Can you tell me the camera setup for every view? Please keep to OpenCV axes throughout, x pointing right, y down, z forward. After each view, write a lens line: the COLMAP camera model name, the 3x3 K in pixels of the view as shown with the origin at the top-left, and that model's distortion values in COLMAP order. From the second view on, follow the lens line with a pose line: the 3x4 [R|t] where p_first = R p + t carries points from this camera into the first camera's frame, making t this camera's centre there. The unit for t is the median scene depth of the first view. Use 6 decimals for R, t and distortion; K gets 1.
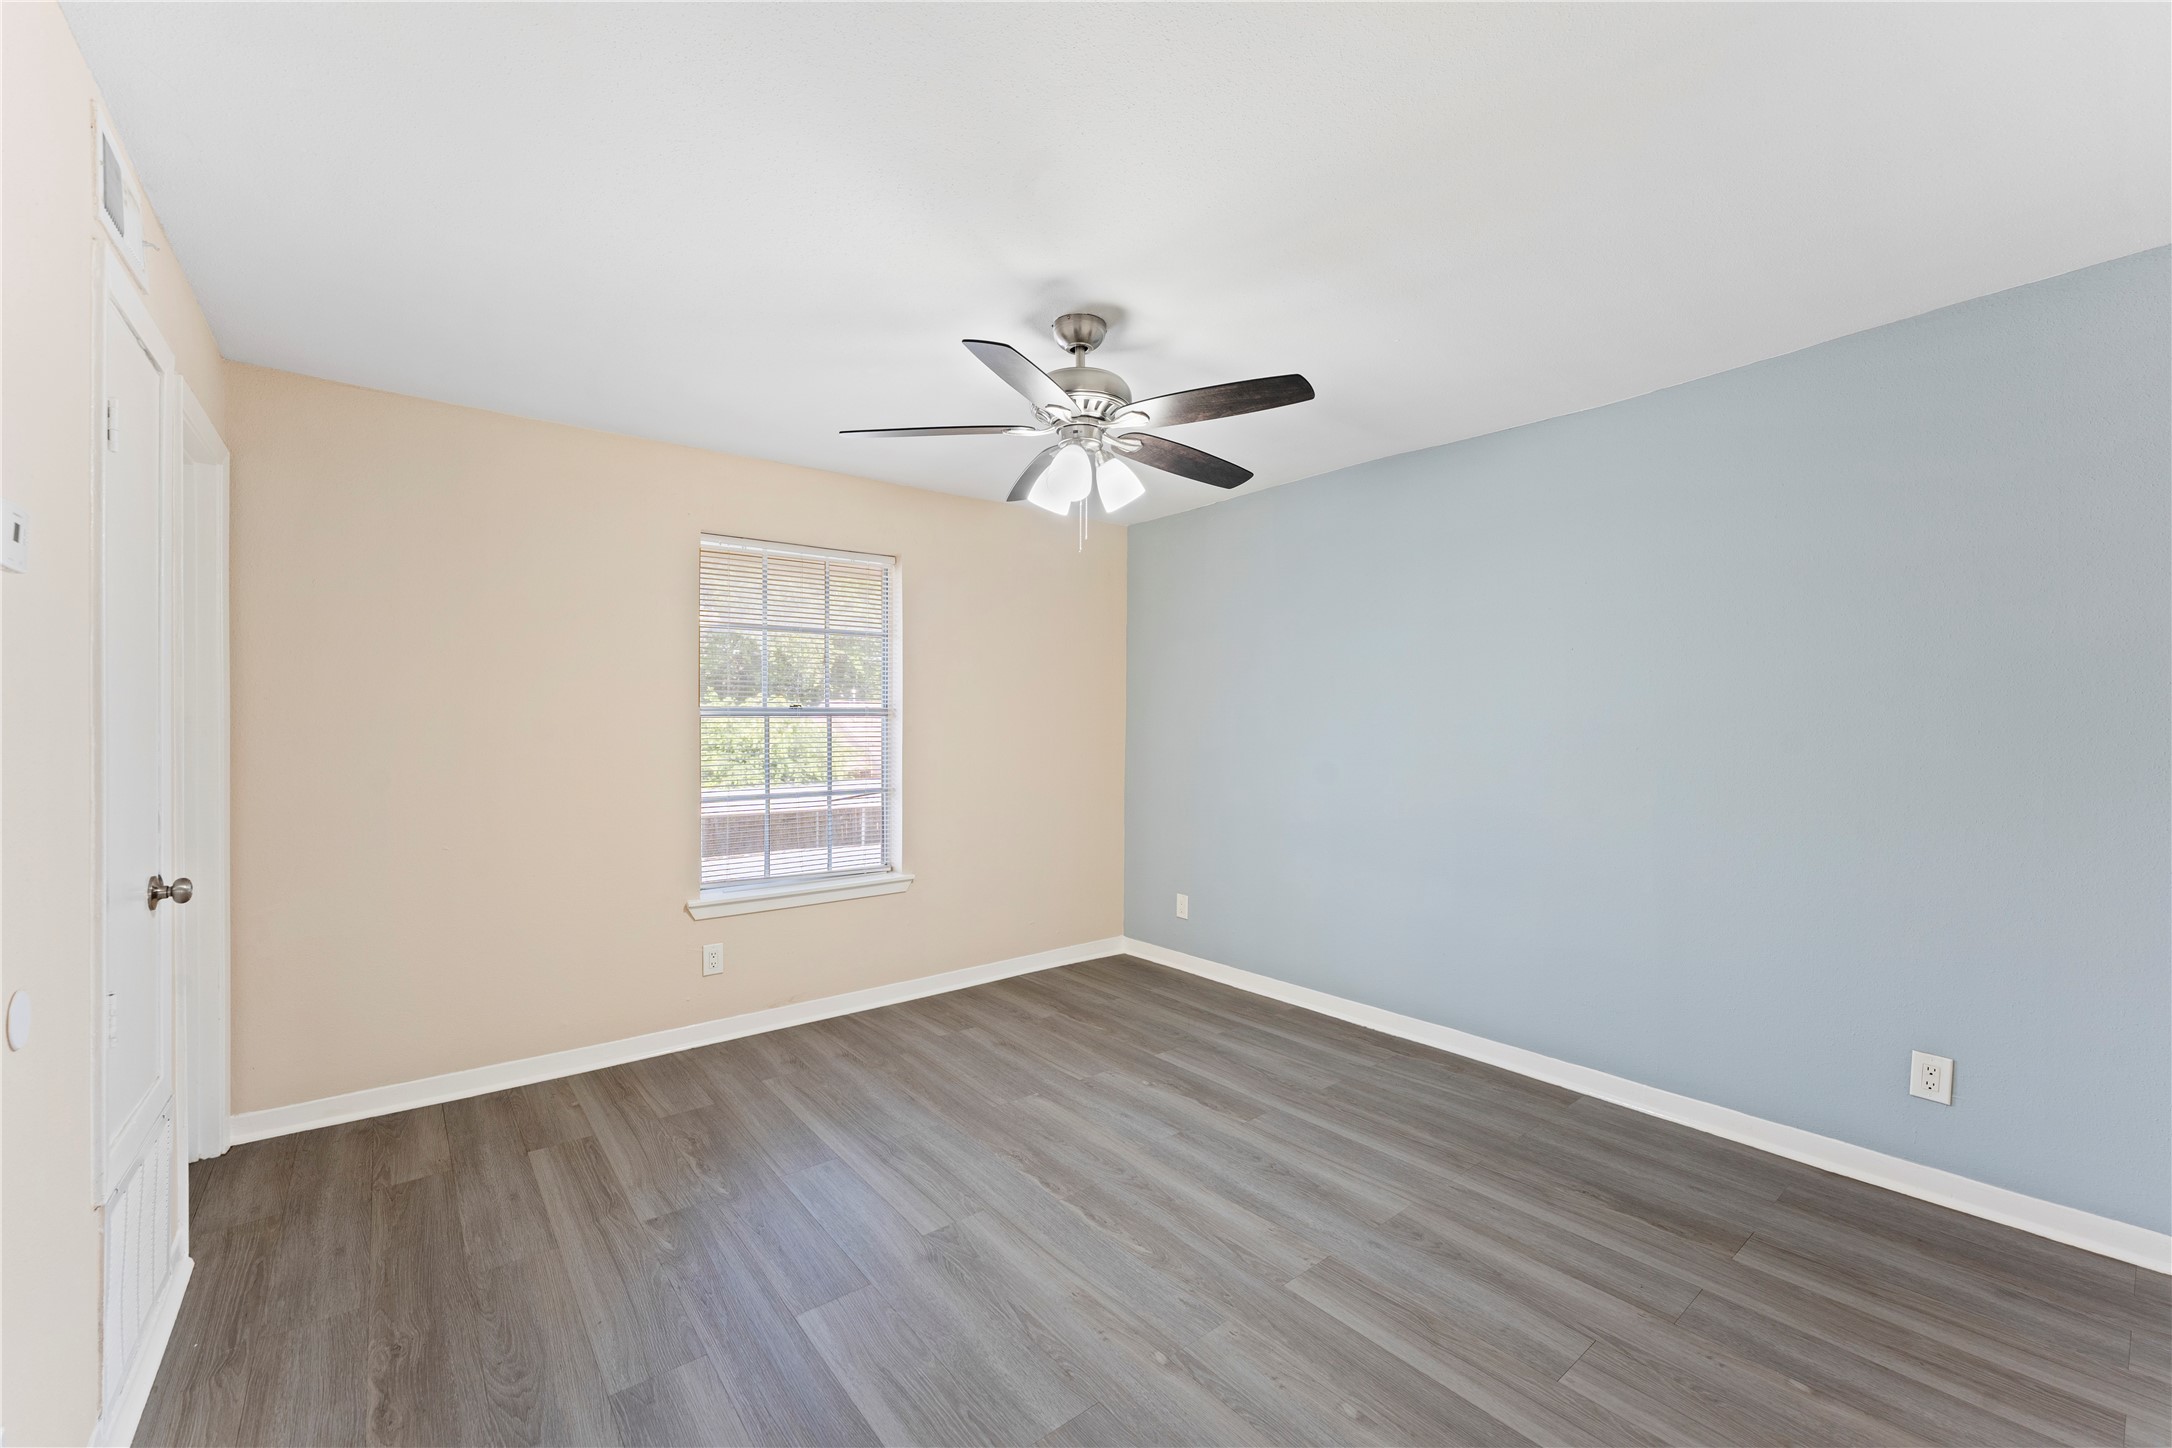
lens RADIAL K [[873.3, 0, 1080.2], [0, 873.3, 730.4], [0, 0, 1]] dist [-0.001858, -0.000059]
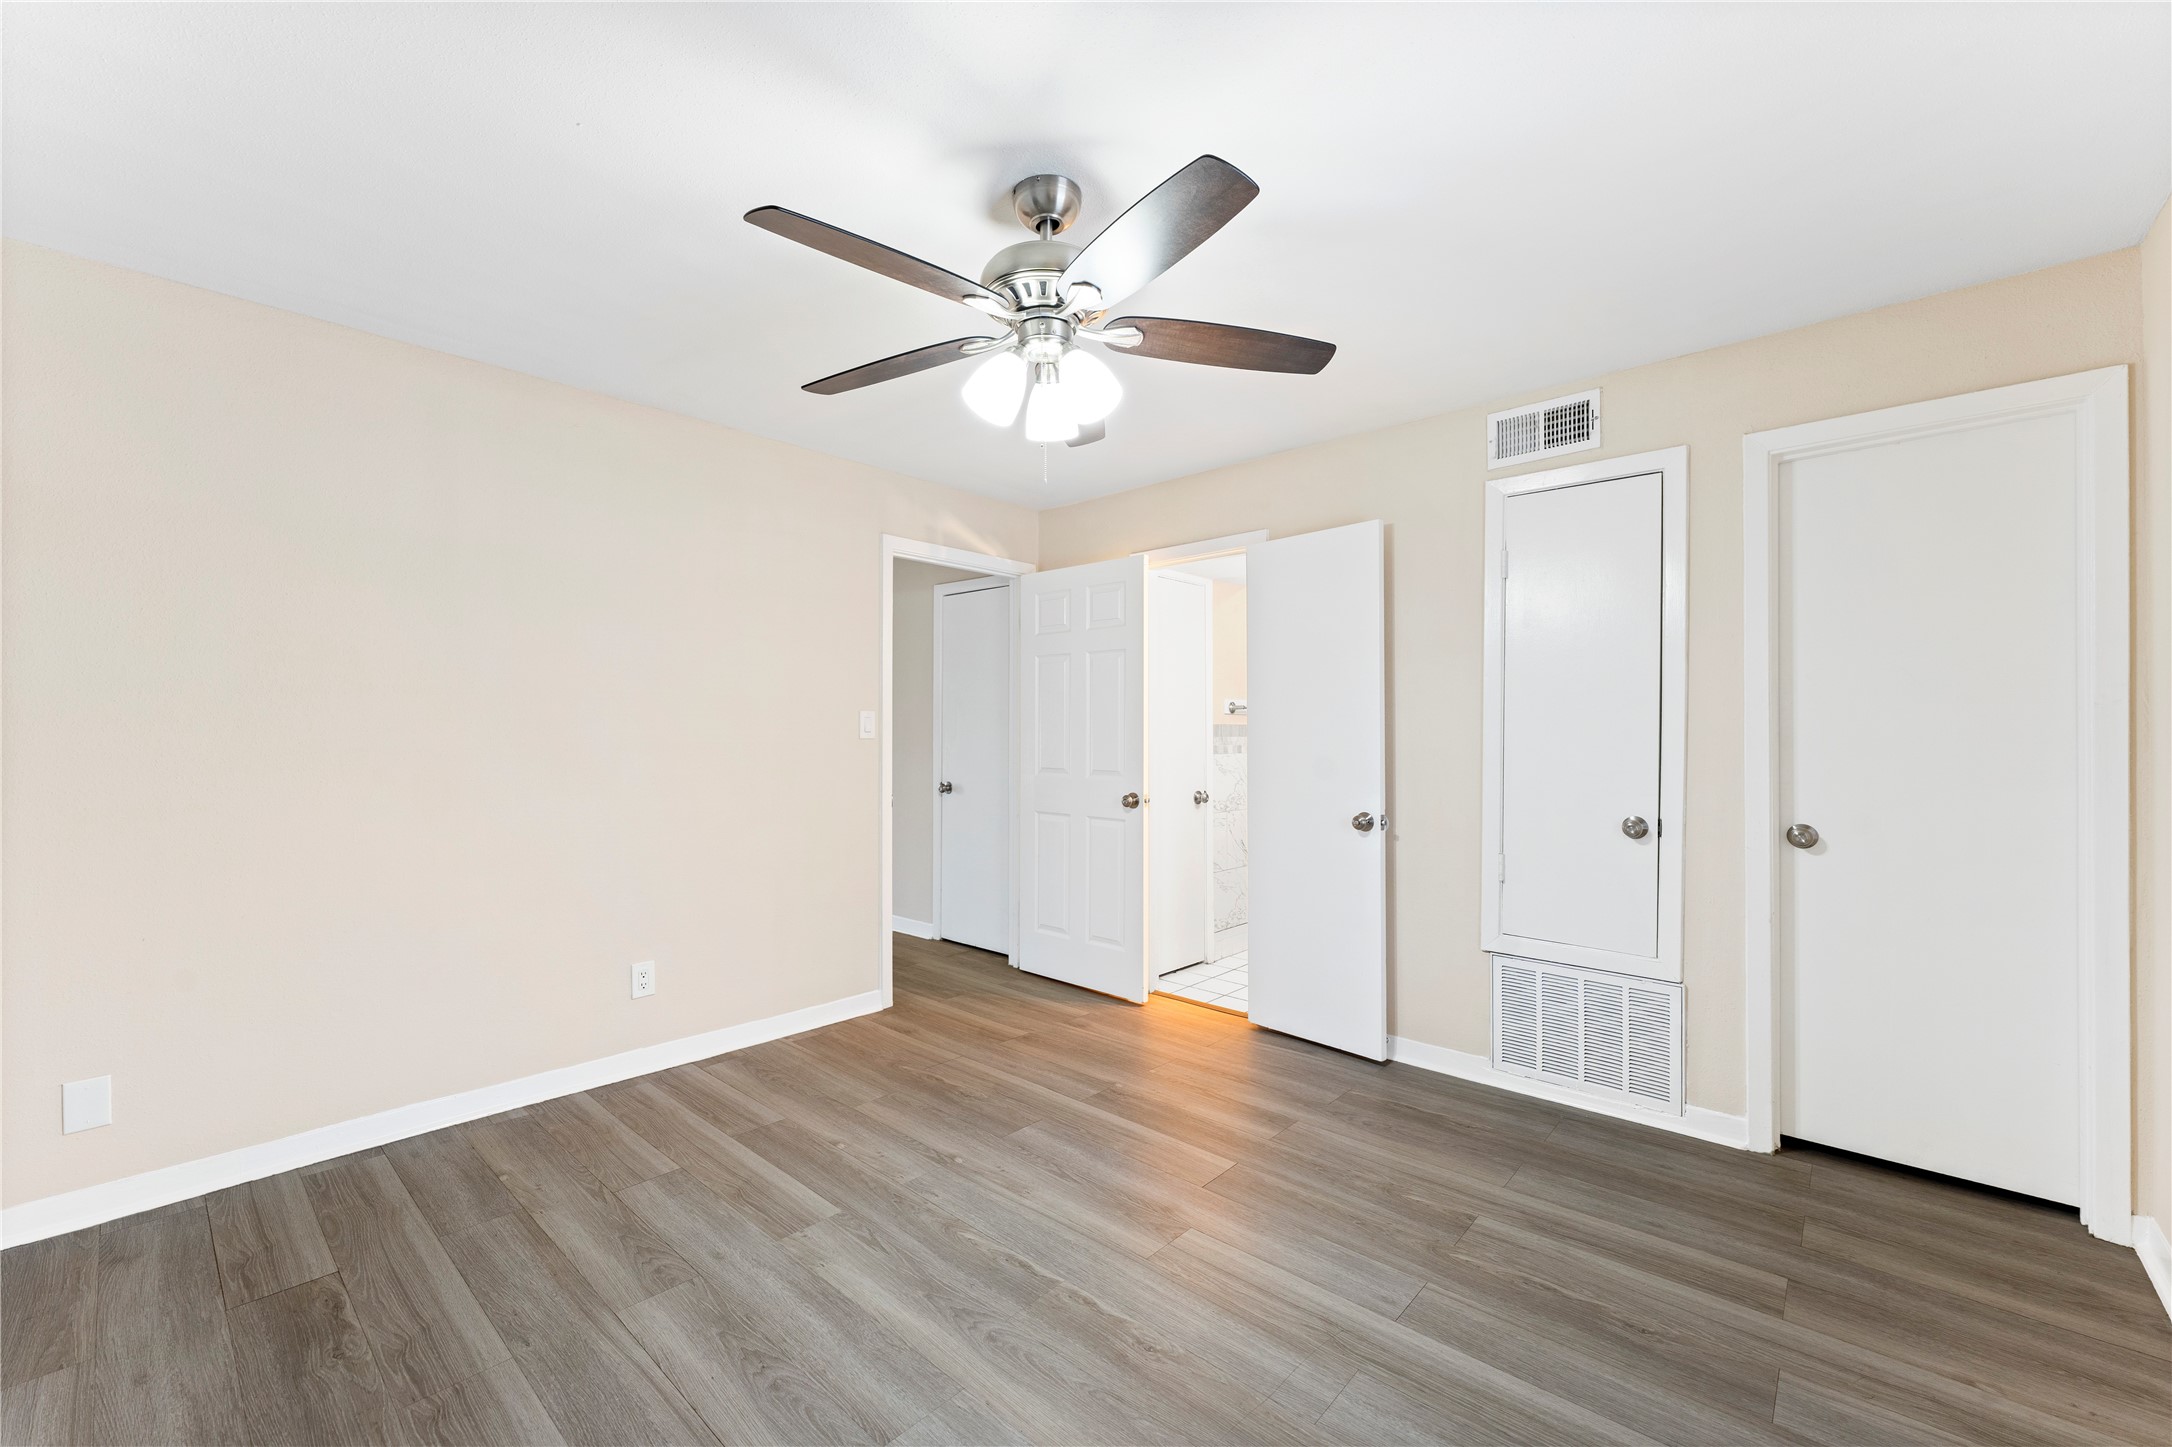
lens RADIAL K [[873.3, 0, 1080.2], [0, 873.3, 729.9], [0, 0, 1]] dist [-0.001858, -0.000059]
pose [[-0.986678, -0.003943, -0.162638, 0.106581], [-0.004192, 0.999991, 0.001192, 0.016797], [0.162632, 0.001858, -0.986685, 1.971156]]
